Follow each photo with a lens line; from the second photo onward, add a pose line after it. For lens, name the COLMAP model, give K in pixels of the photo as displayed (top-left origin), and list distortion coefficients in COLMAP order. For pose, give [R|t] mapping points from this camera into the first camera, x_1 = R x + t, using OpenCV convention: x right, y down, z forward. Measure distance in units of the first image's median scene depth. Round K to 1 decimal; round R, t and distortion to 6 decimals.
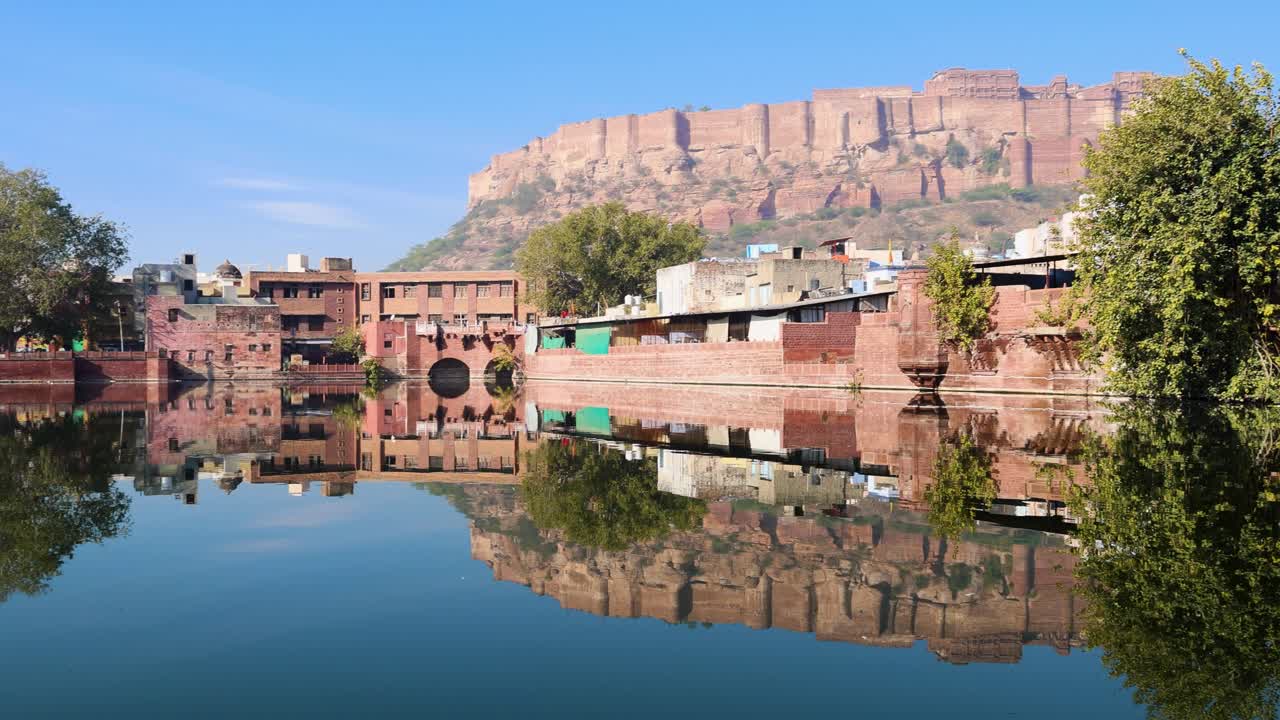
lens RADIAL K [[1087.5, 0, 639.8], [0, 1087.5, 388.6], [0, 0, 1]] dist [-0.001483, 0.003989]
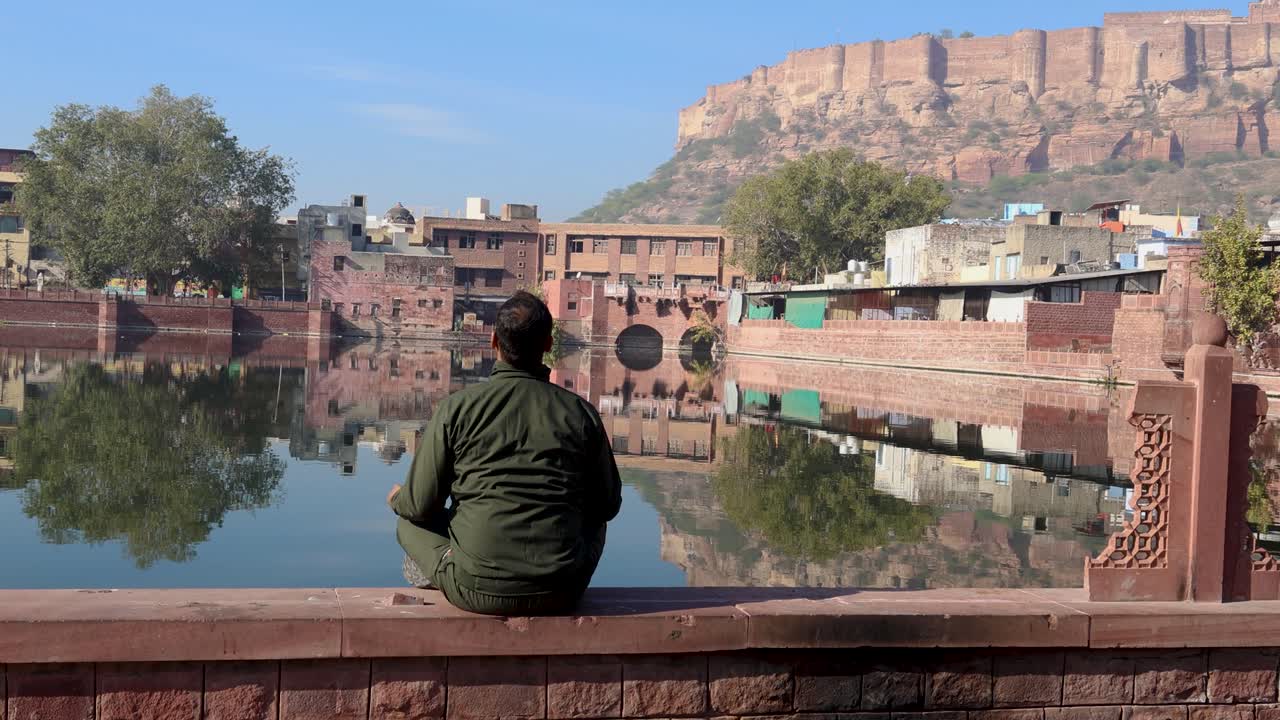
lens RADIAL K [[1087.5, 0, 639.8], [0, 1087.5, 388.6], [0, 0, 1]] dist [-0.001483, 0.003989]
pose [[0.990317, 0.051699, -0.128835, -0.061872], [-0.049395, 0.998558, 0.021014, 0.004721], [0.129736, -0.014447, 0.991443, 0.140053]]
